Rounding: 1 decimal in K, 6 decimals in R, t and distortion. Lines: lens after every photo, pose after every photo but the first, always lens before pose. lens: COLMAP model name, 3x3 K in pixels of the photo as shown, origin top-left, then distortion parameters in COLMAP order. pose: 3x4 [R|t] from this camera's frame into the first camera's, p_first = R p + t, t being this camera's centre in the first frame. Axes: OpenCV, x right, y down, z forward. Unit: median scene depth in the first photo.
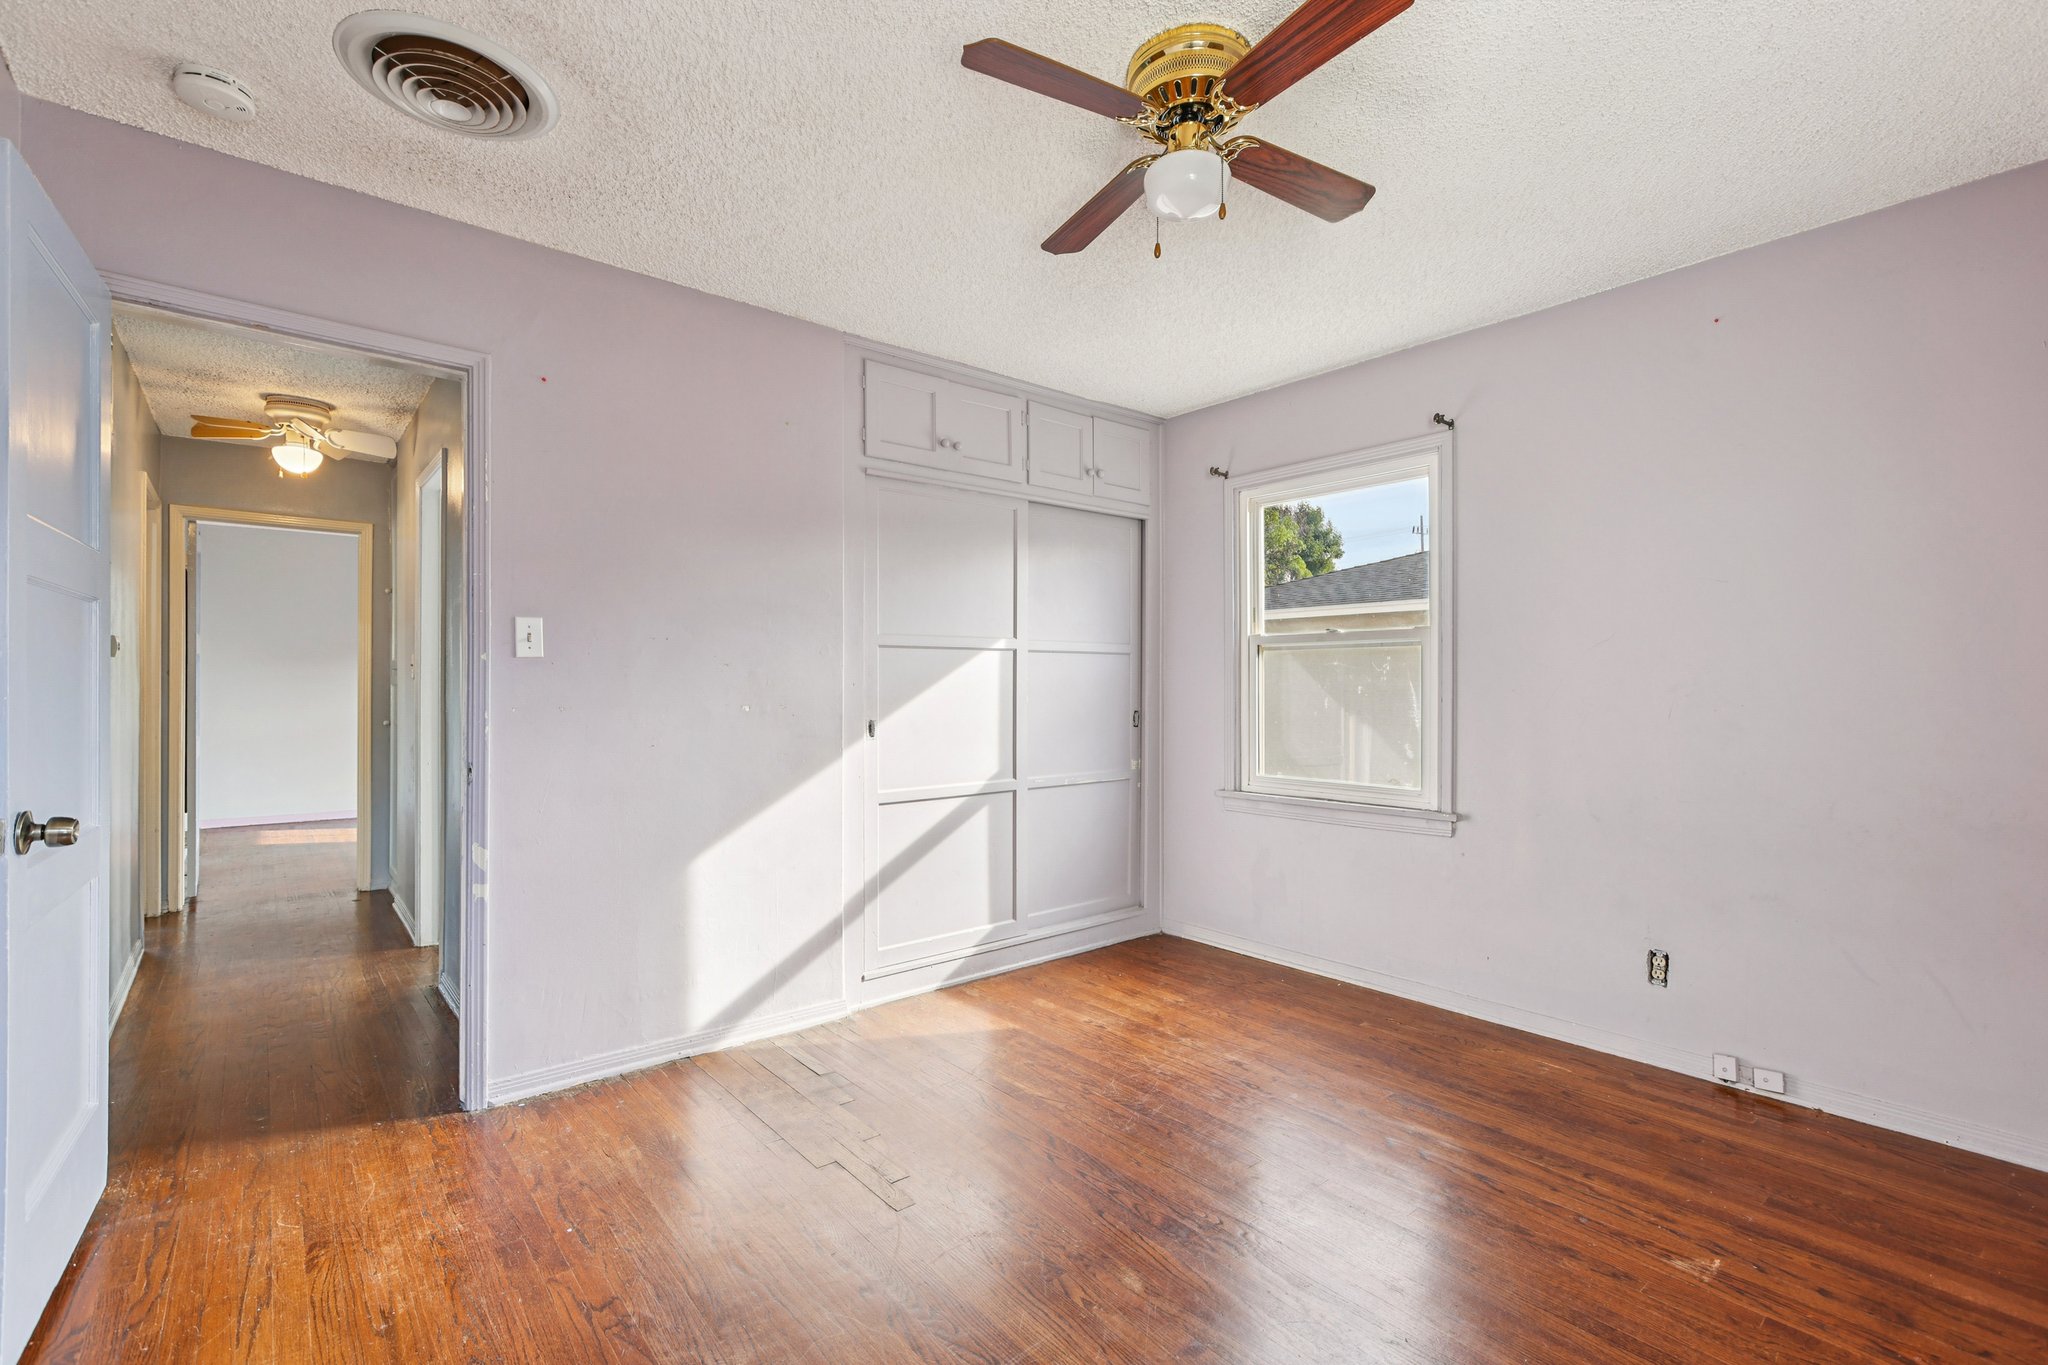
lens RADIAL K [[915.3, 0, 1014.8], [0, 915.3, 680.9], [0, 0, 1]] dist [-0.004460, -0.001257]
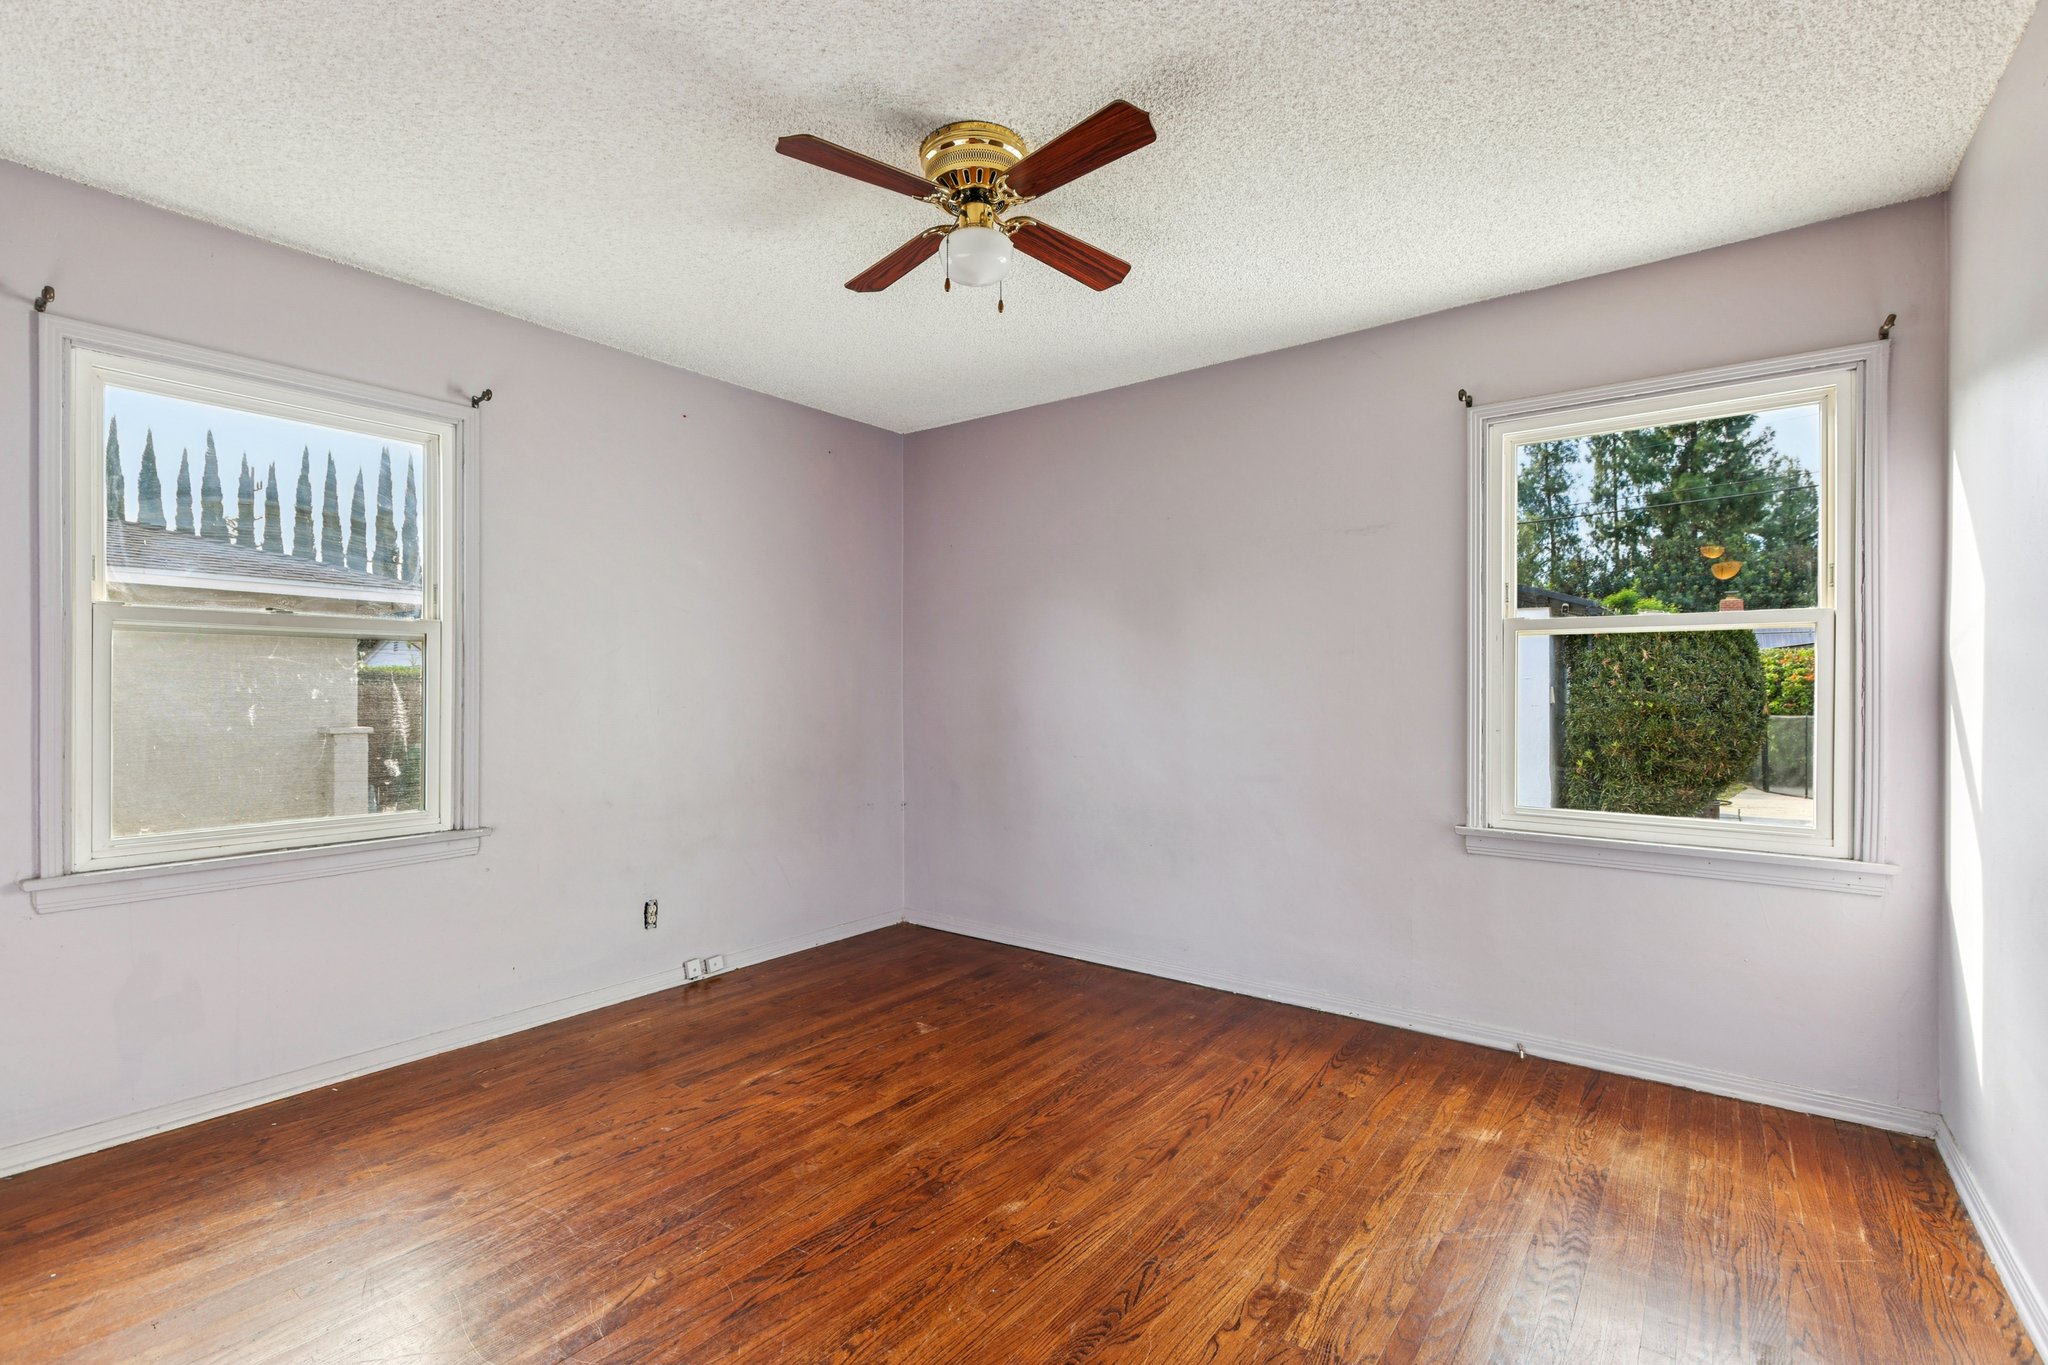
lens RADIAL K [[915.3, 0, 1015.0], [0, 915.3, 685.5], [0, 0, 1]] dist [-0.004460, -0.001257]
pose [[-0.214676, 0.000345, 0.976685, -0.633112], [-0.003153, 0.999994, -0.001046, 0.000628], [-0.976680, -0.003304, -0.214674, 0.791545]]
